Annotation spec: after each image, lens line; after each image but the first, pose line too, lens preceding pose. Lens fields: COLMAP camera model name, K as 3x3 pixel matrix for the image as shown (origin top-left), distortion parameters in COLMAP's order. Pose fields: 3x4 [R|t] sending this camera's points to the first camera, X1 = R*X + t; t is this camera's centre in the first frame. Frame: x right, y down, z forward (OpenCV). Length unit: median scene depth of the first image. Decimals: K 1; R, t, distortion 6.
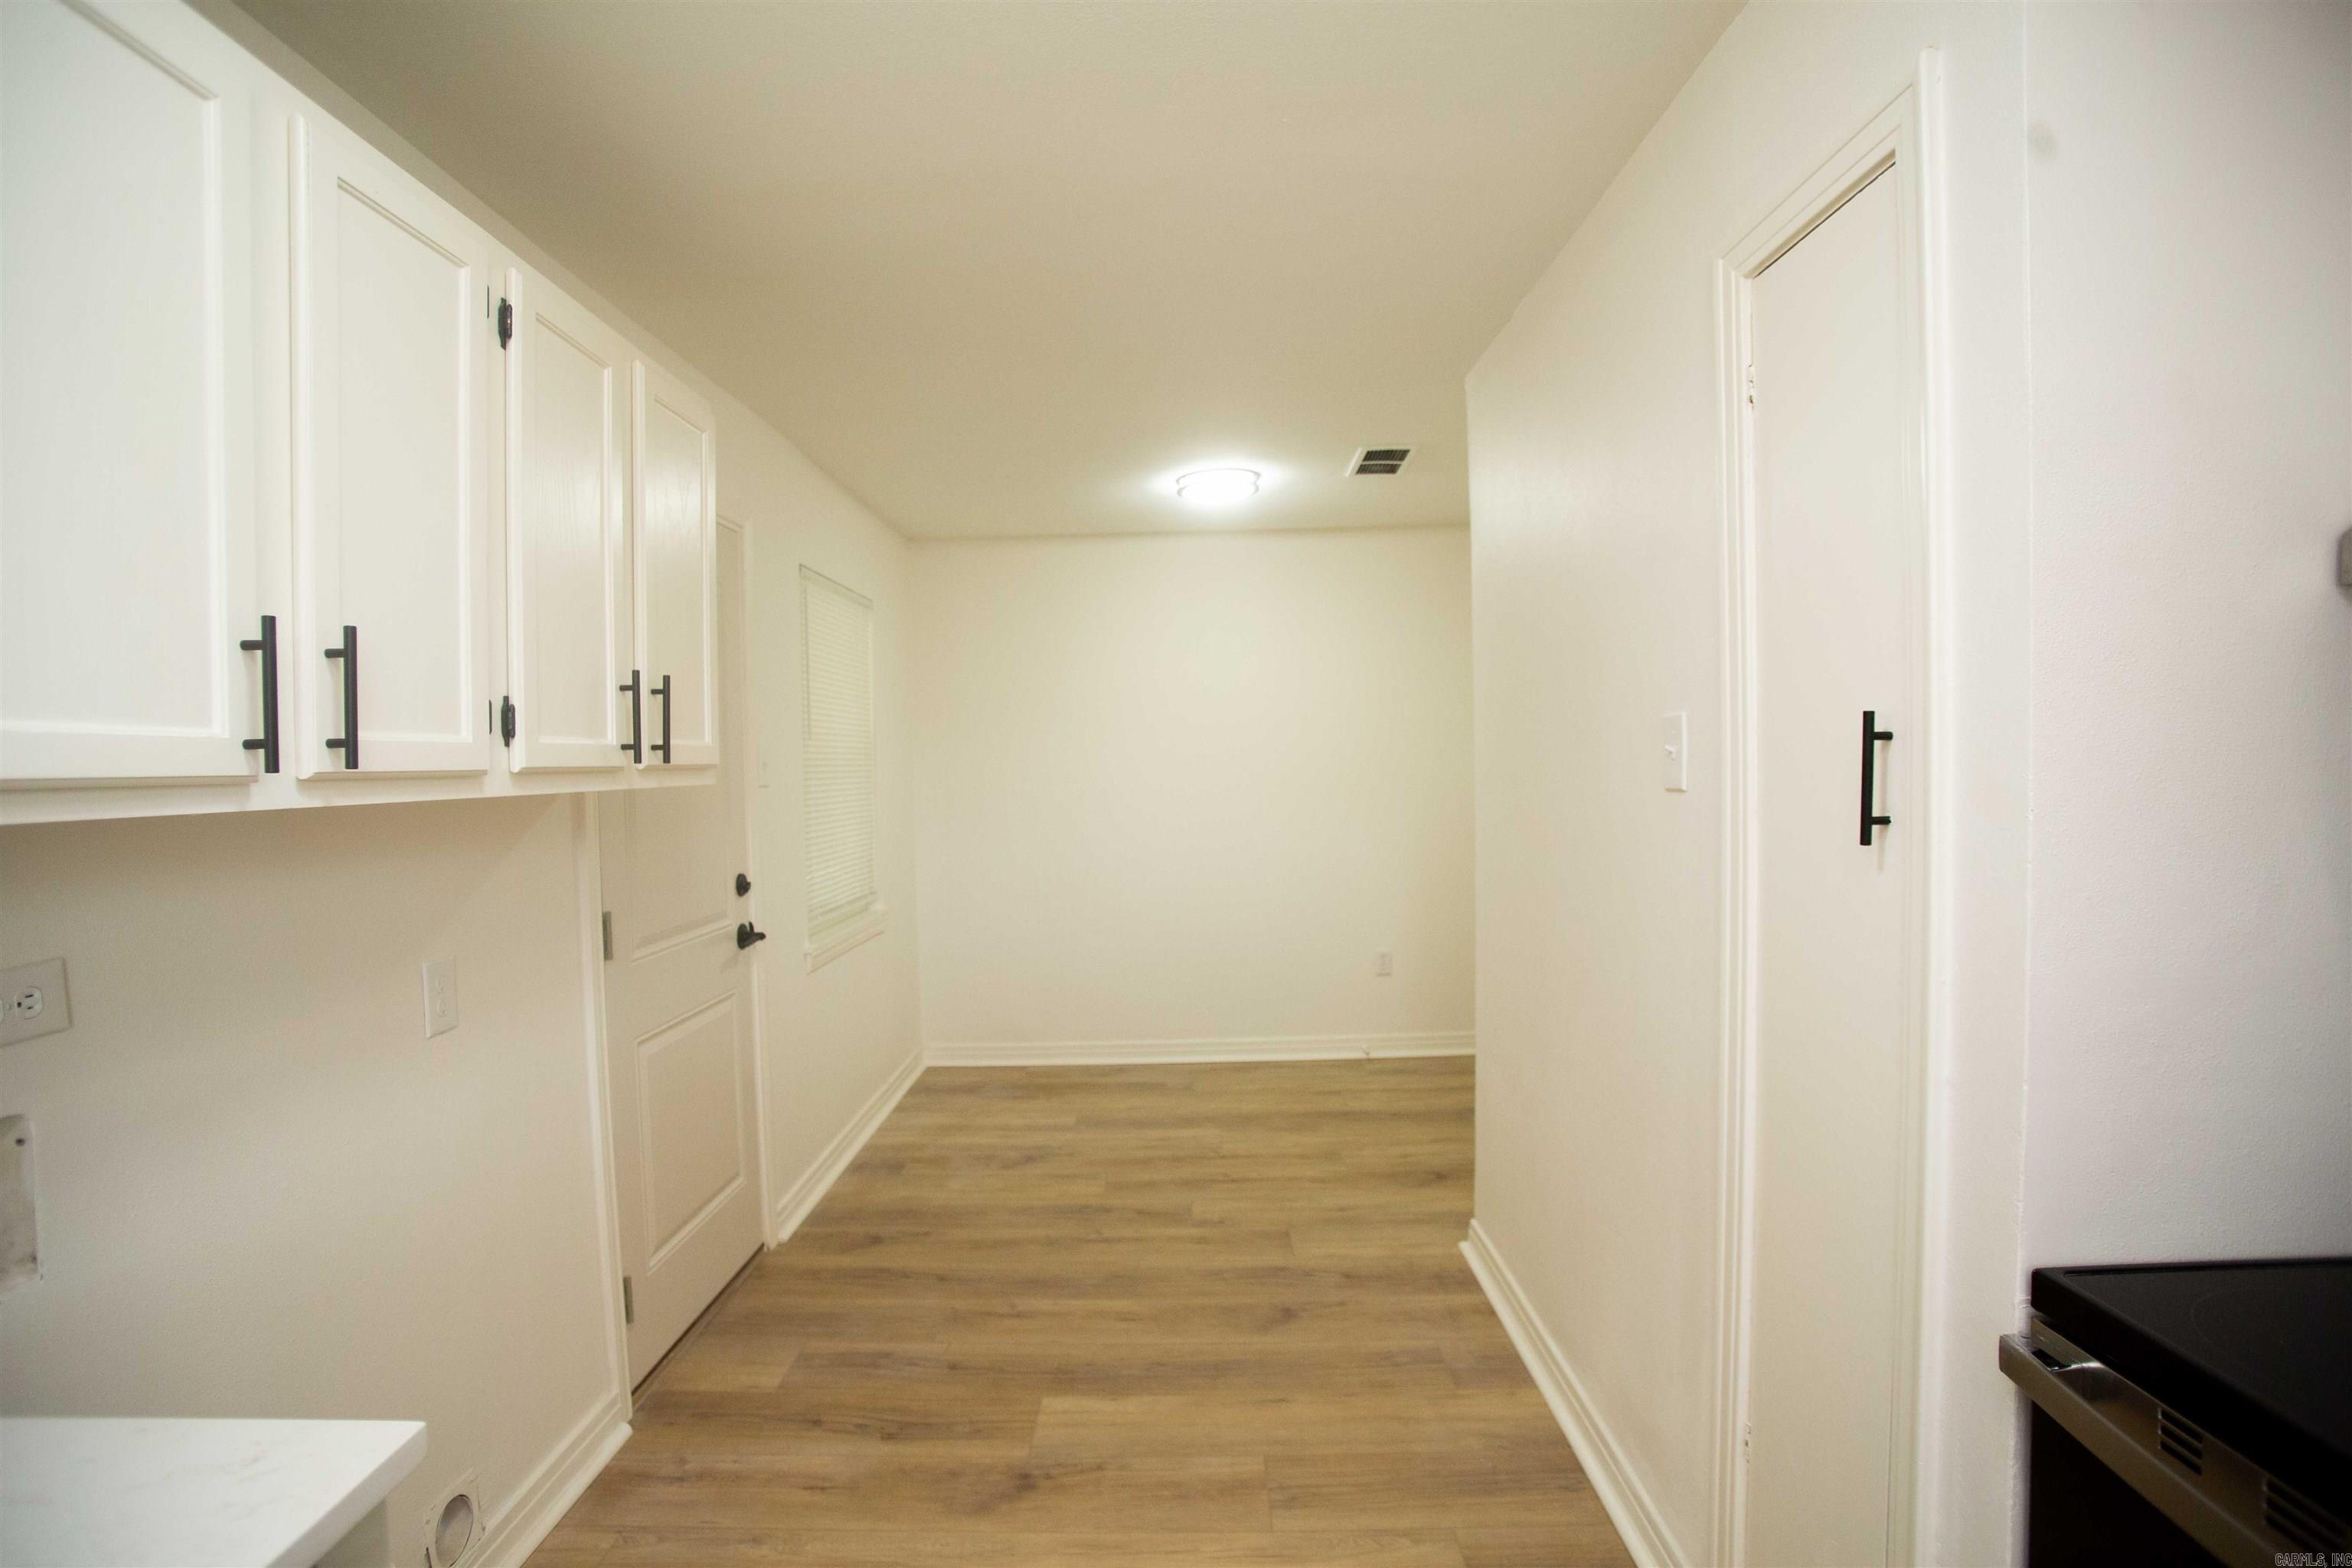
lens RADIAL K [[1165.9, 0, 1172.1], [0, 1165.9, 785.0], [0, 0, 1]] dist [0.005356, 0.000795]
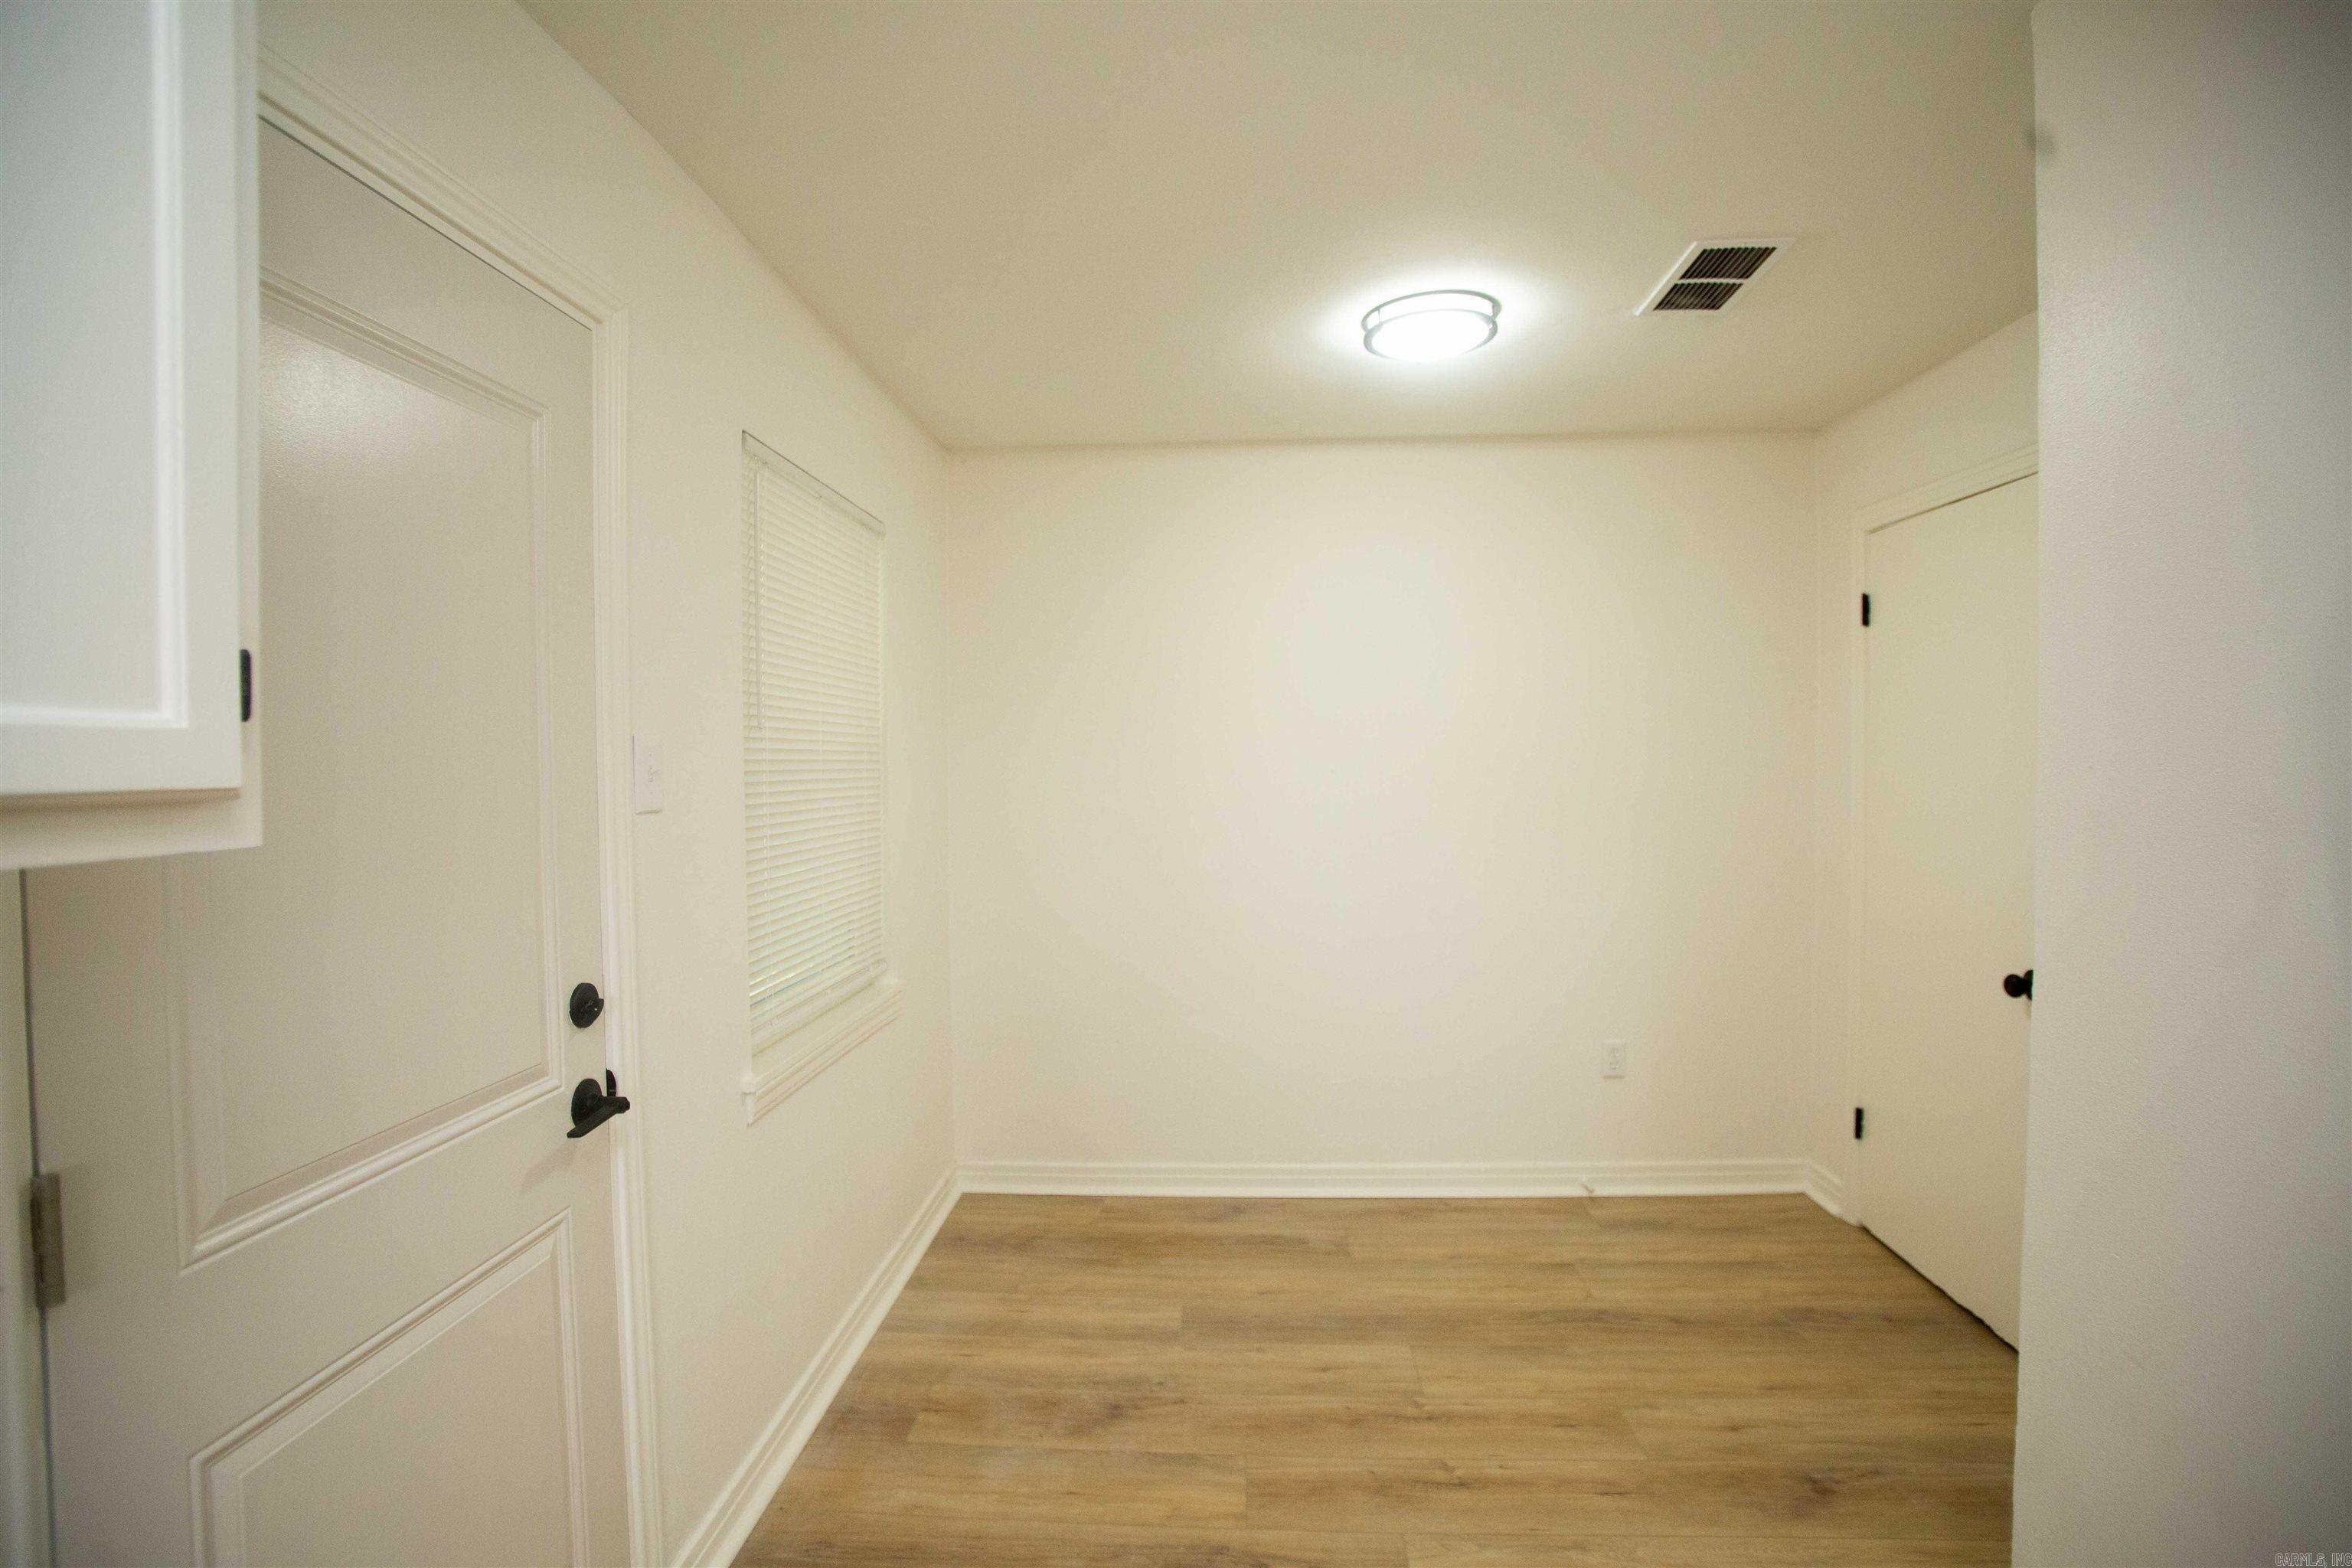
lens RADIAL K [[1165.9, 0, 1182.9], [0, 1165.9, 780.3], [0, 0, 1]] dist [0.005356, 0.000795]
pose [[0.999198, 0.011237, -0.038445, -0.062540], [-0.011393, 0.999928, -0.003851, -0.010879], [0.038399, 0.004286, 0.999253, 0.360509]]
